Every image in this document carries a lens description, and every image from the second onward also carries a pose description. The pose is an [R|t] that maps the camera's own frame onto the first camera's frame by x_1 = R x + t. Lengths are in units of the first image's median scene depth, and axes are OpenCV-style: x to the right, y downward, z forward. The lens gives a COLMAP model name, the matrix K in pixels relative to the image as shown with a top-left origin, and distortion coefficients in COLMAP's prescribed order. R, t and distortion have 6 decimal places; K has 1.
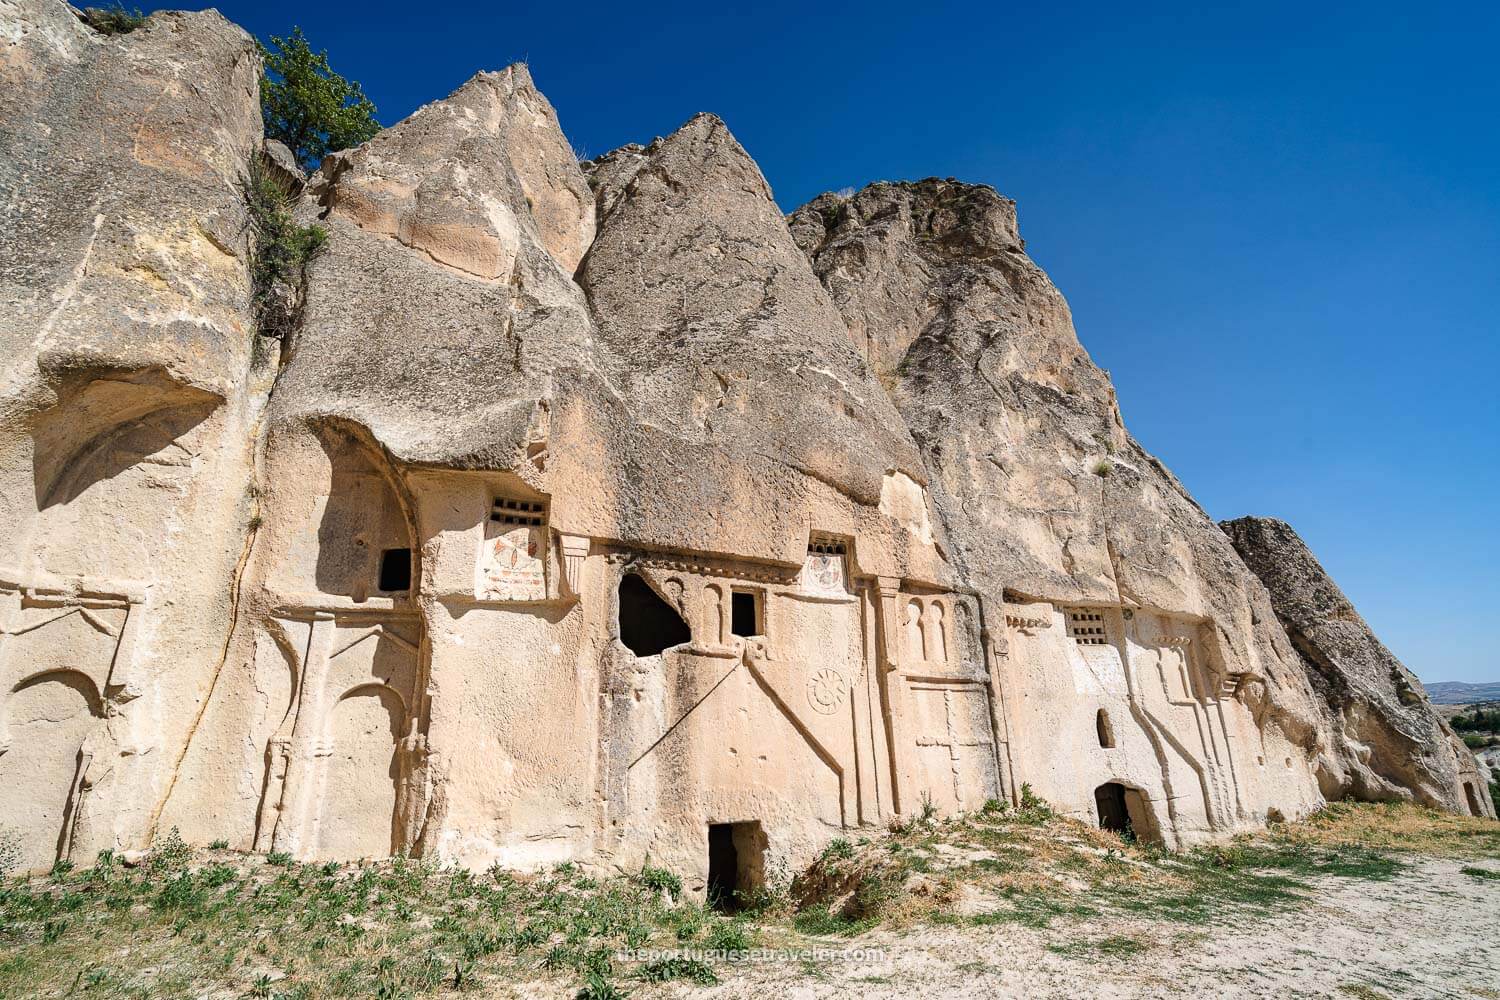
lens RADIAL K [[677.0, 0, 750.0], [0, 677.0, 500.0], [0, 0, 1]] dist [-0.000890, 0.000247]
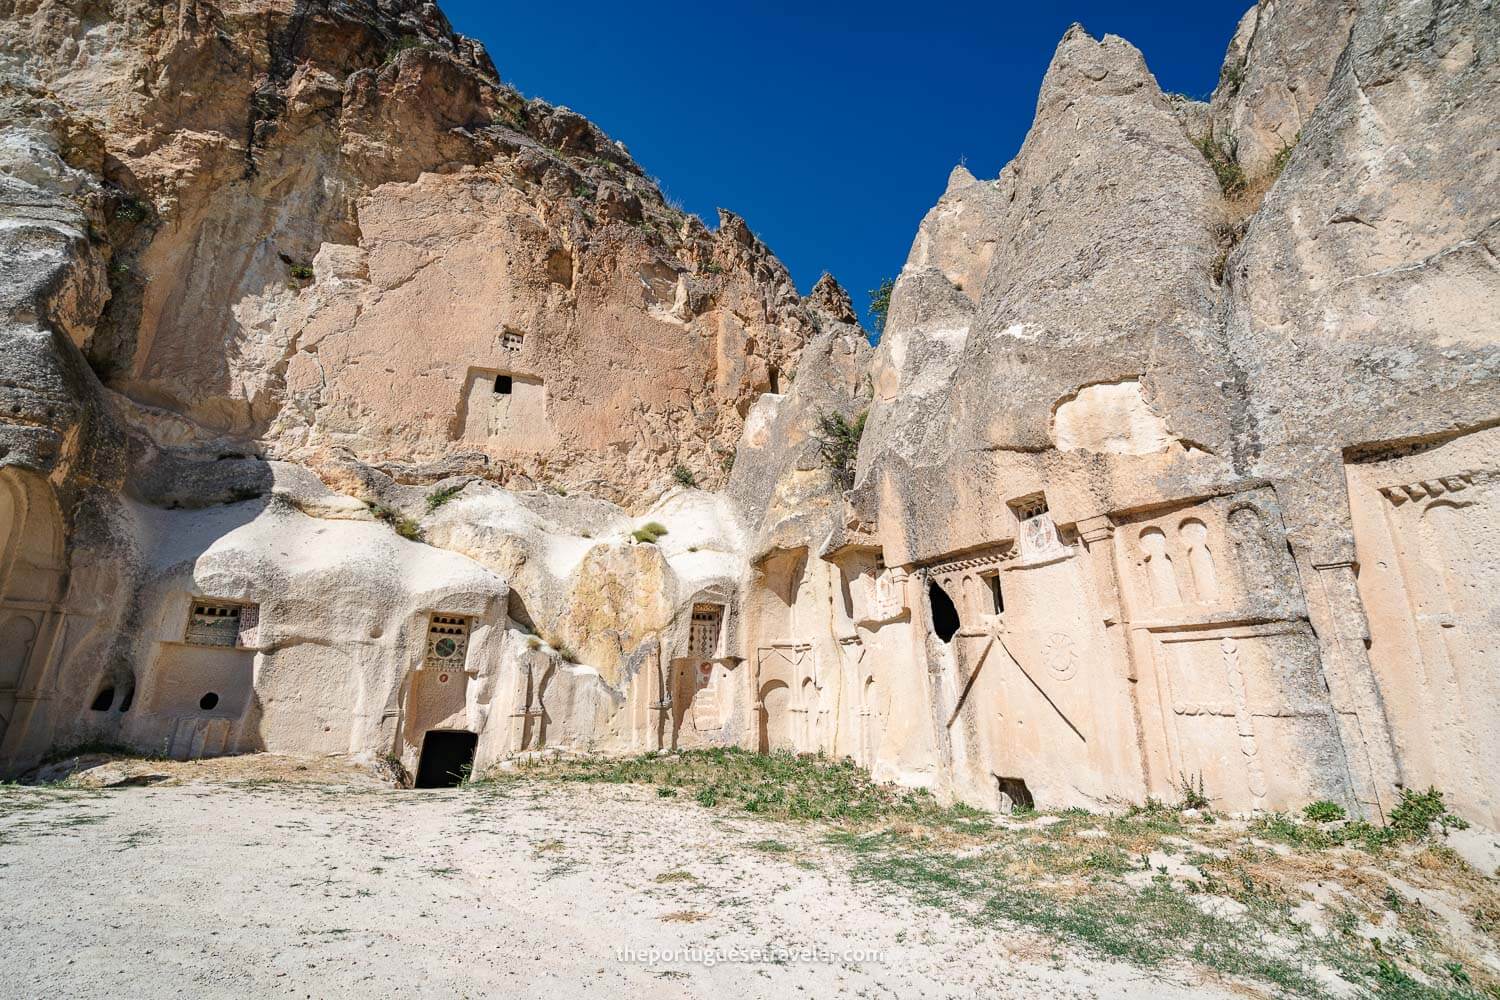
lens RADIAL K [[734.3, 0, 750.4], [0, 734.3, 454.7], [0, 0, 1]] dist [-0.000799, 0.001892]
pose [[-0.014907, -0.333061, -0.942787, 1.183272], [0.305178, 0.896386, -0.321495, 0.222080], [0.952179, -0.292511, 0.088280, 0.558899]]
